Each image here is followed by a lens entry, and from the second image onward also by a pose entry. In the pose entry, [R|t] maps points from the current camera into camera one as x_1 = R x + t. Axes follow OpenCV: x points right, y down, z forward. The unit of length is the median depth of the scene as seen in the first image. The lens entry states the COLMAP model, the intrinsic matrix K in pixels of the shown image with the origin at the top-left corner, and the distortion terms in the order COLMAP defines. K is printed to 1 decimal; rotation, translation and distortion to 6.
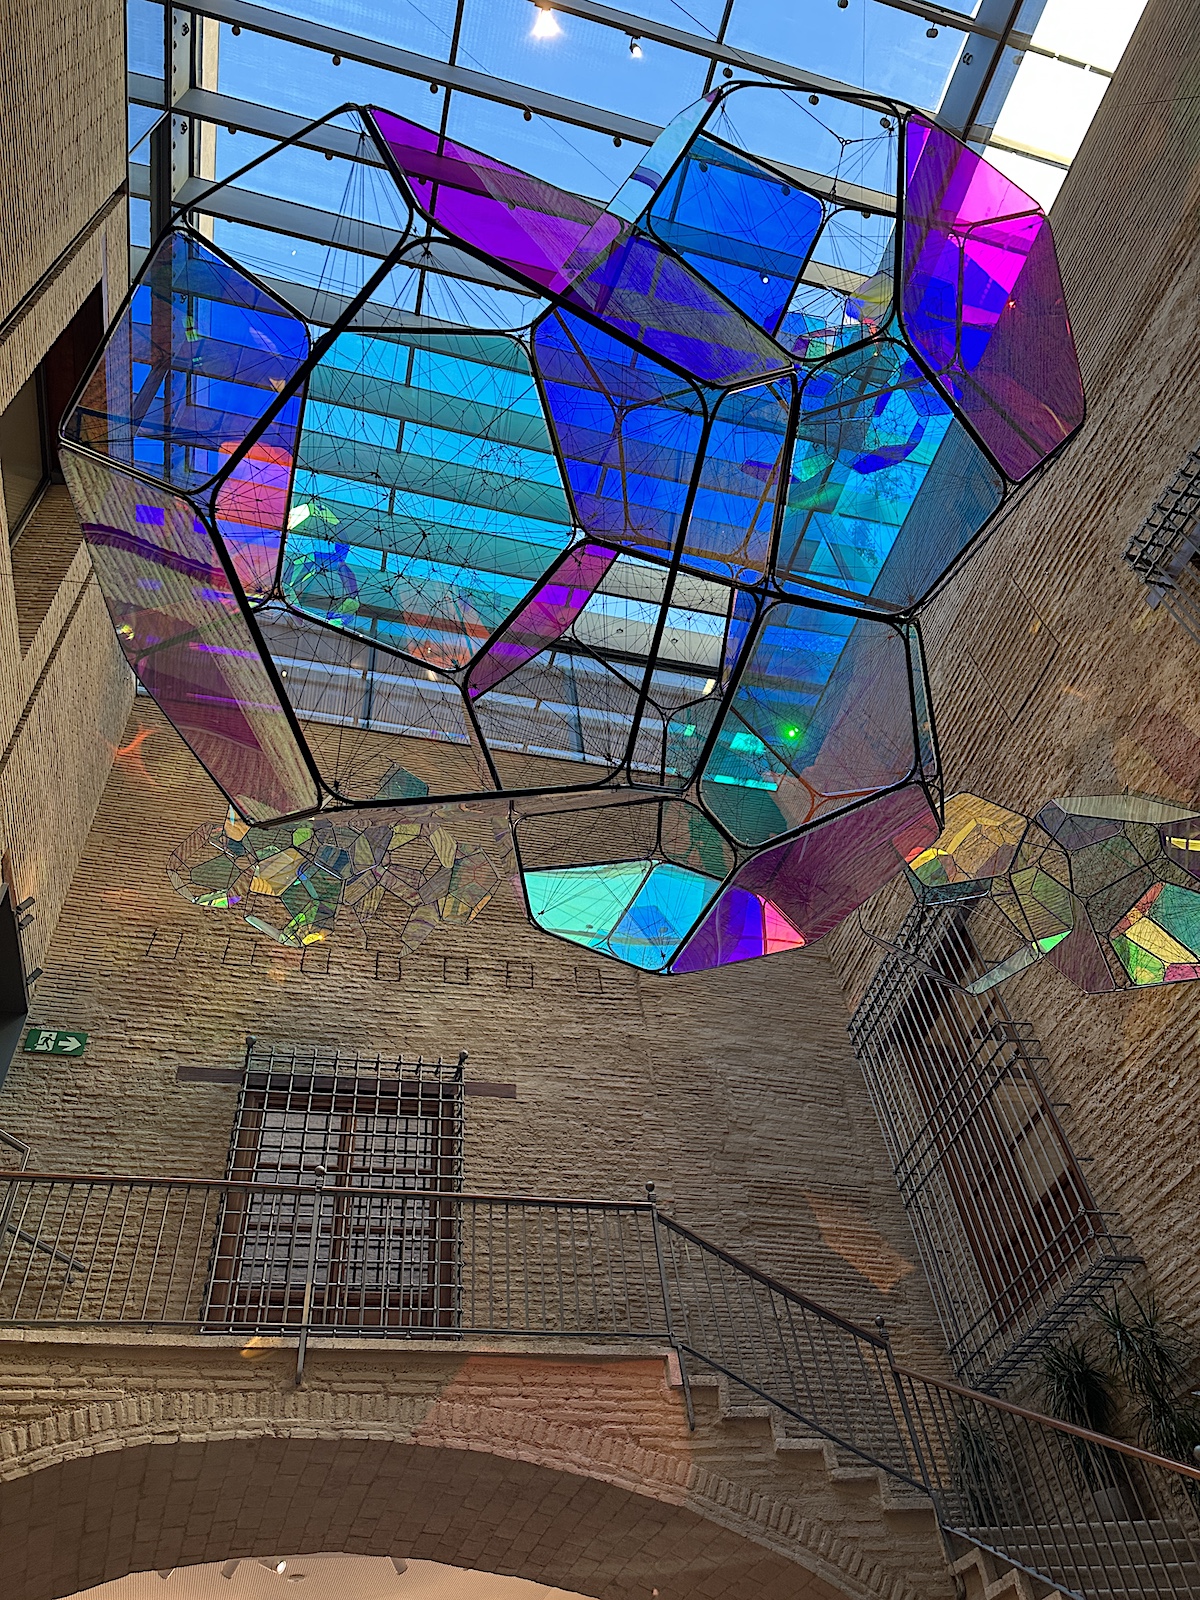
lens RADIAL K [[1145.3, 0, 612.2], [0, 1145.3, 782.7], [0, 0, 1]] dist [0.079177, -0.072069]
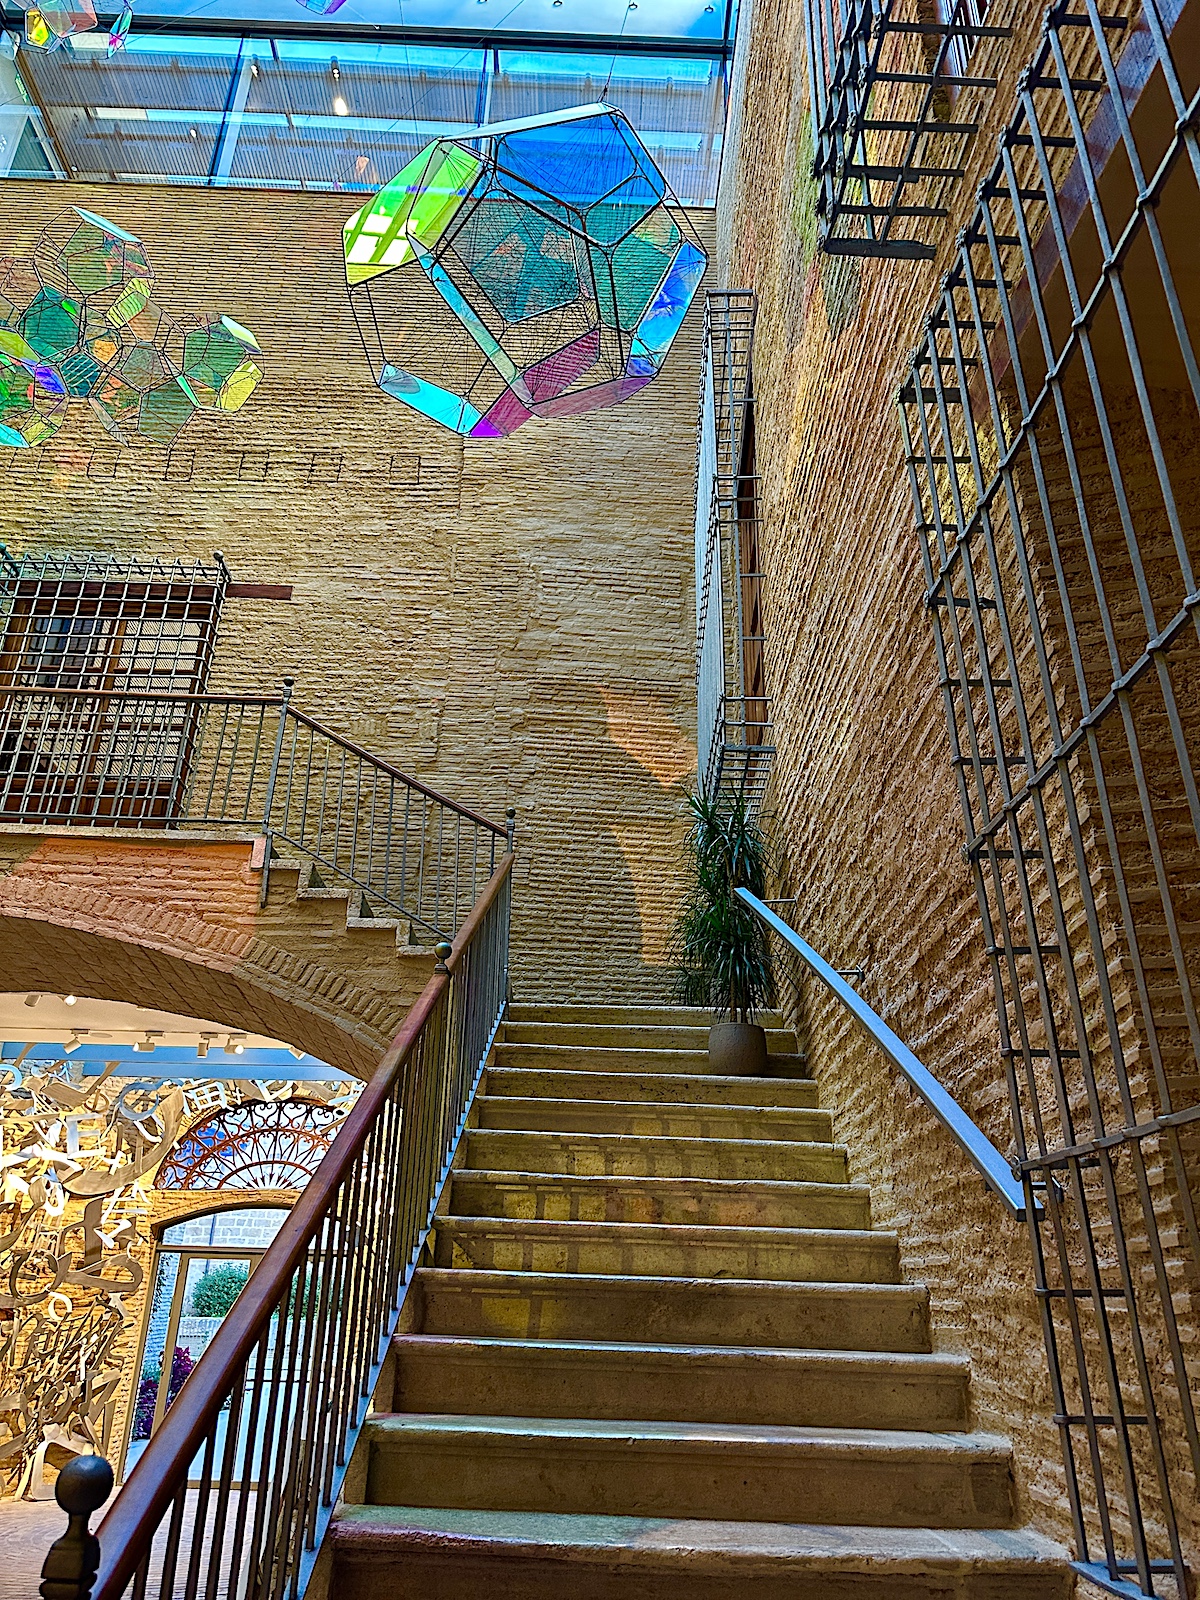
lens RADIAL K [[1145.3, 0, 595.8], [0, 1145.3, 786.3], [0, 0, 1]] dist [0.079177, -0.072069]
pose [[0.964442, 0.006081, -0.264226, 0.414259], [0.099696, 0.917511, 0.385012, 0.076575], [0.244771, -0.397664, 0.884279, 0.167345]]
